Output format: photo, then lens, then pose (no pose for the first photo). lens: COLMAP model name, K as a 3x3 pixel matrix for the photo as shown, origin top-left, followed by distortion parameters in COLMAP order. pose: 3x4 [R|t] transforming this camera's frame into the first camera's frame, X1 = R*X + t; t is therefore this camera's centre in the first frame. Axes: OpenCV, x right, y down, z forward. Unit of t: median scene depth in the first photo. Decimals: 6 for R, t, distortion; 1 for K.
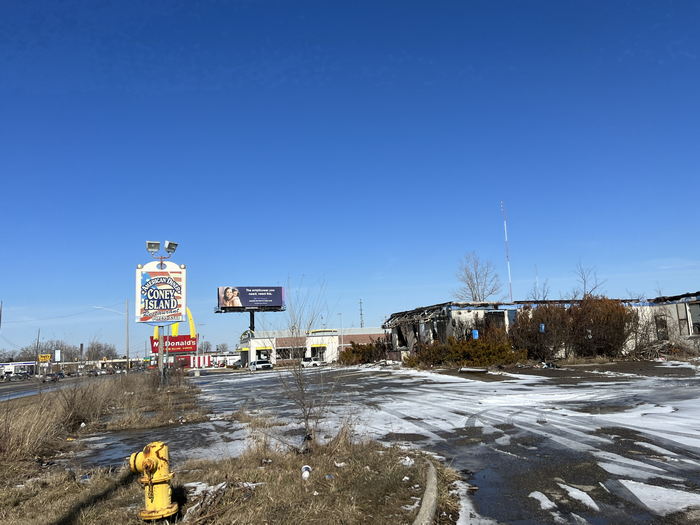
lens RADIAL K [[554.2, 0, 368.2], [0, 554.2, 265.4], [0, 0, 1]] dist [0.080278, -0.089575]
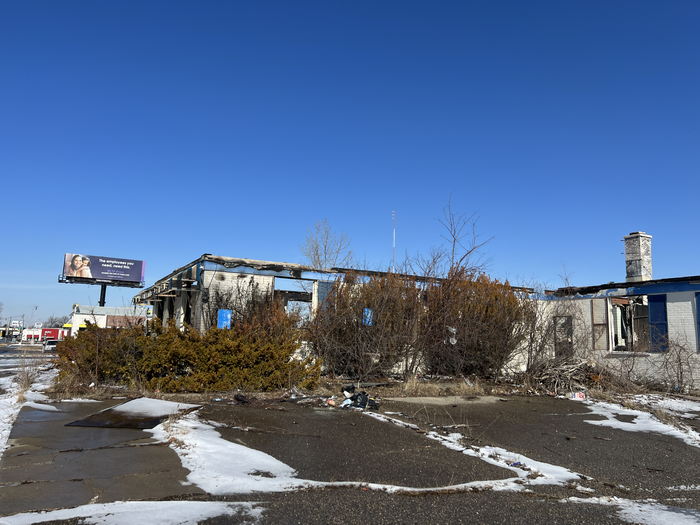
lens RADIAL K [[563.4, 0, 341.5], [0, 563.4, 260.3], [0, 0, 1]] dist [0.084227, -0.098487]
pose [[0.981849, 0.099883, 0.161235, 0.176219], [-0.101309, 0.994855, 0.000622, 0.054808], [-0.160343, -0.016945, 0.986916, 0.436049]]
